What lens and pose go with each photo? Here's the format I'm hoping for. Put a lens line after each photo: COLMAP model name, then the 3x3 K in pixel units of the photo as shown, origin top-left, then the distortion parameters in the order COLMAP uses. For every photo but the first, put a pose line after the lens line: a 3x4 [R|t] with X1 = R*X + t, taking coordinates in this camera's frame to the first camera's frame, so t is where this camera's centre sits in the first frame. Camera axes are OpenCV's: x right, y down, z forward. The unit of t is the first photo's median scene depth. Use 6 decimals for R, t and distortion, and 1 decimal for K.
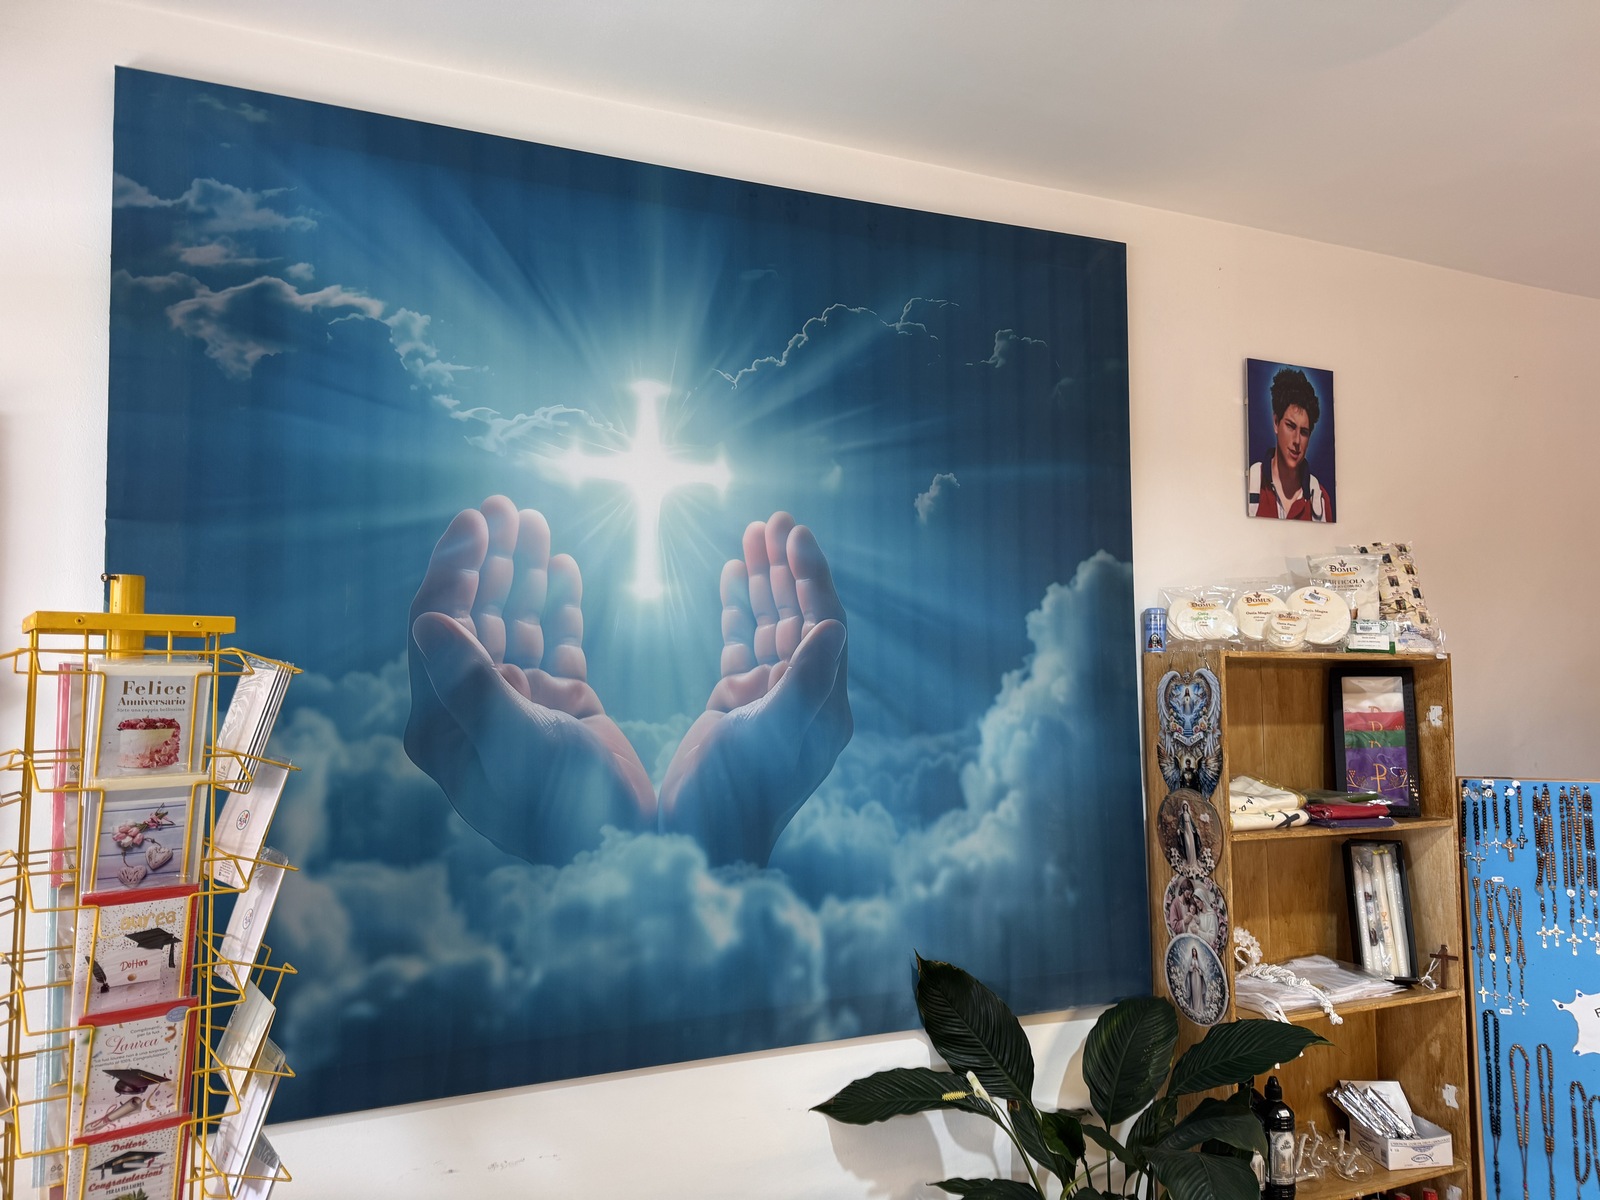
lens RADIAL K [[1136.4, 0, 793.9], [0, 1136.4, 610.3], [0, 0, 1]] dist [0.018792, -0.018093]
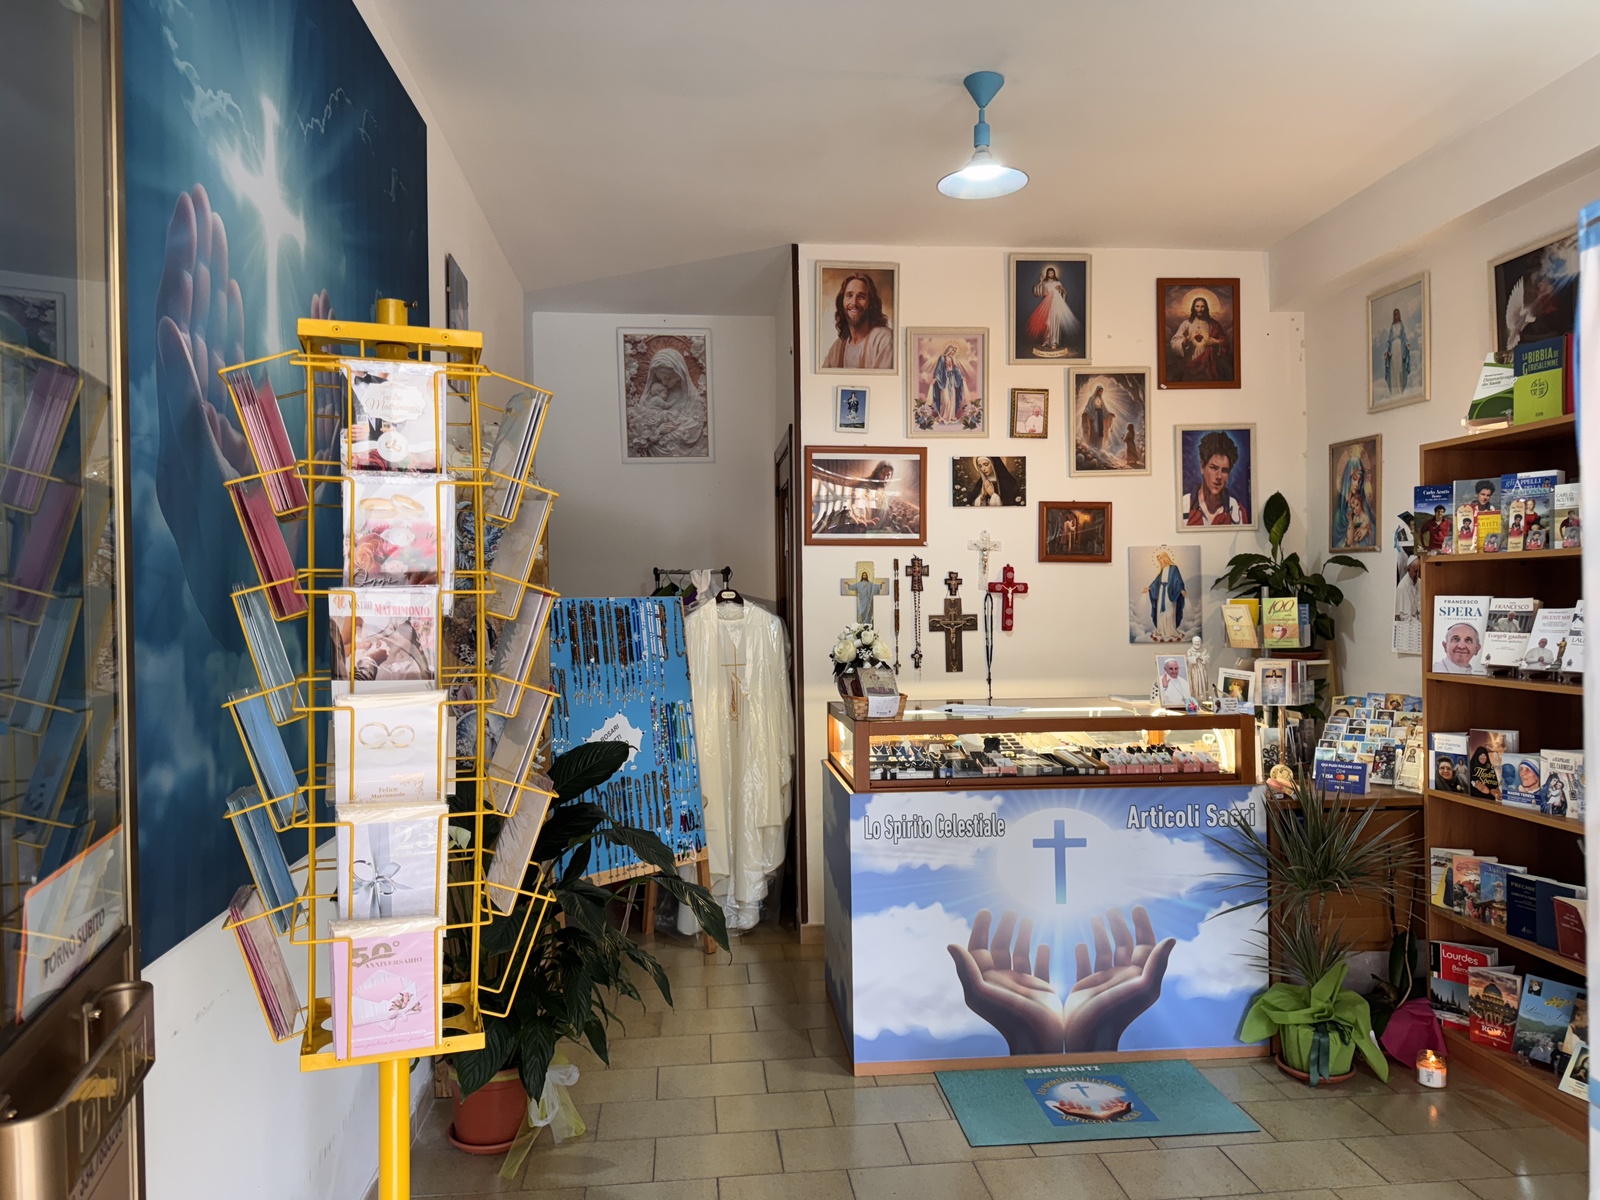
lens RADIAL K [[1125.5, 0, 793.8], [0, 1125.5, 602.7], [0, 0, 1]] dist [0.129667, -0.180821]
pose [[0.309100, -0.002943, 0.951025, -0.703300], [-0.050752, 0.998519, 0.019585, 0.115627], [-0.949674, -0.054320, 0.308493, 0.267890]]
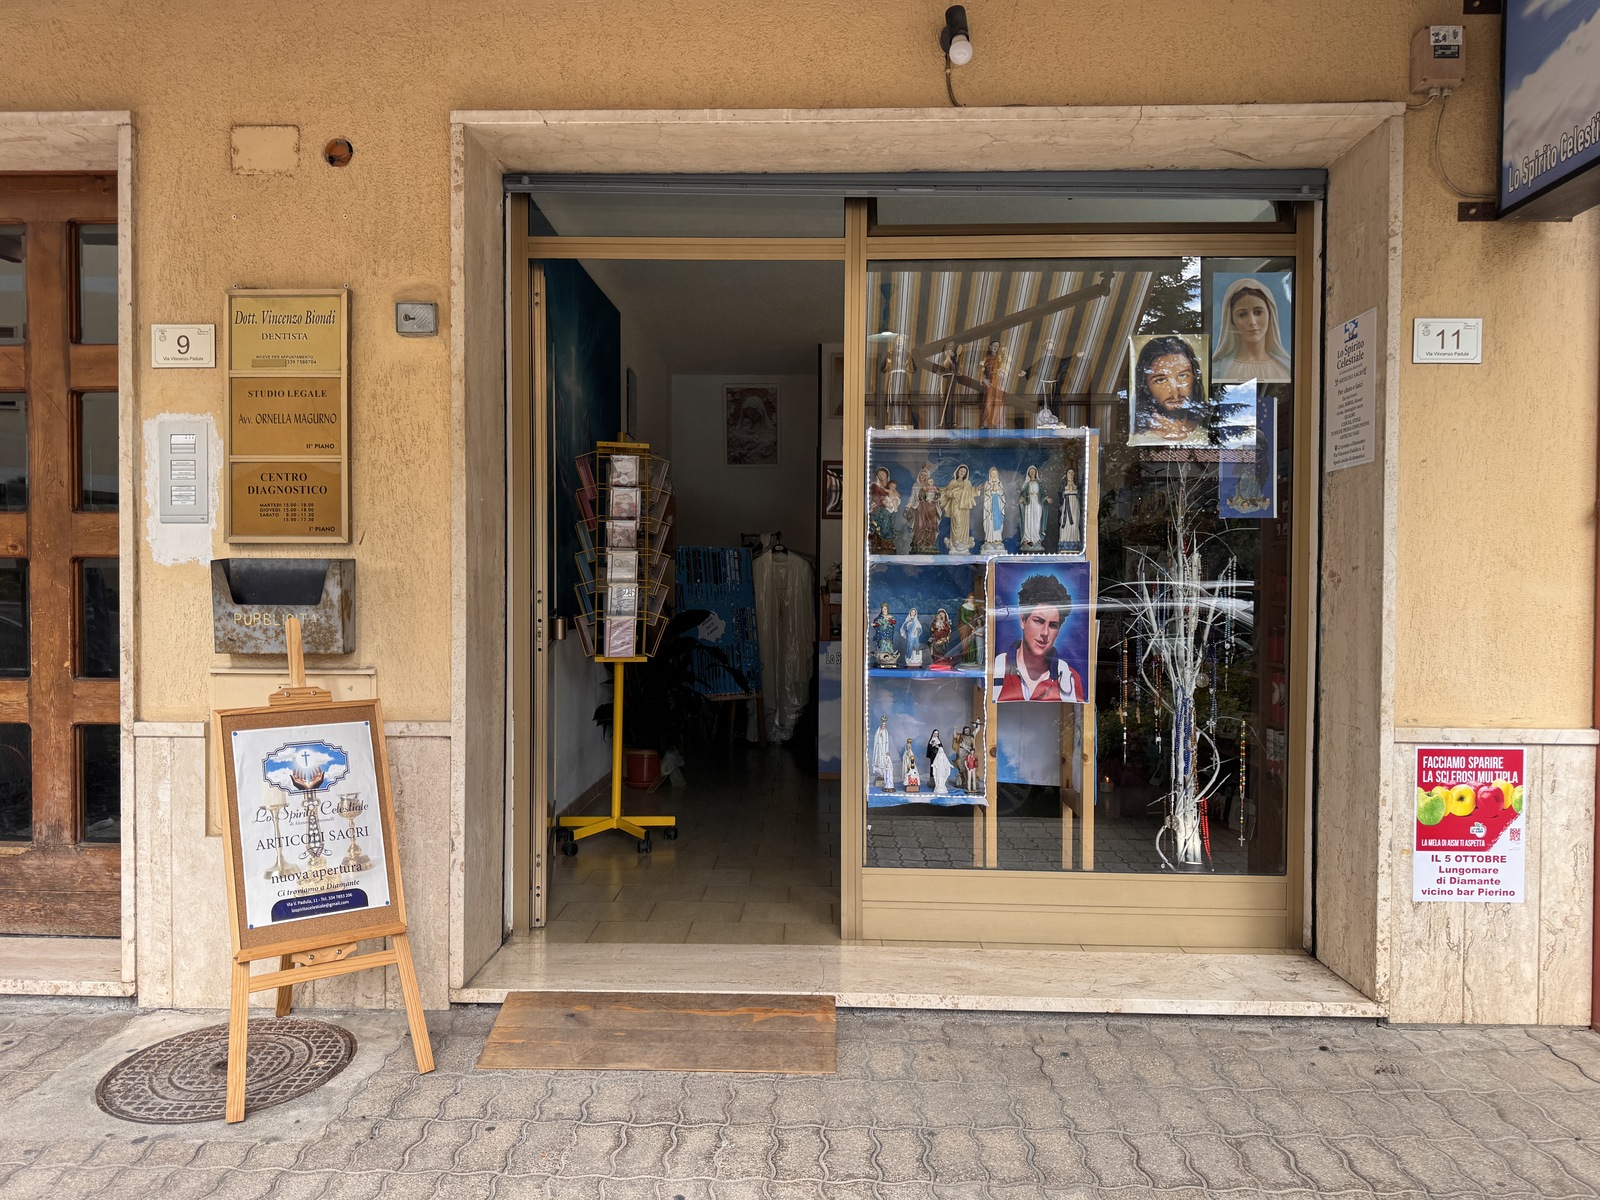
lens RADIAL K [[1125.5, 0, 793.8], [0, 1125.5, 602.7], [0, 0, 1]] dist [0.129667, -0.180821]
pose [[0.421481, -0.007154, 0.906809, -1.759450], [-0.066787, 0.997008, 0.038907, 0.169489], [-0.904374, -0.076961, 0.419743, -0.393118]]
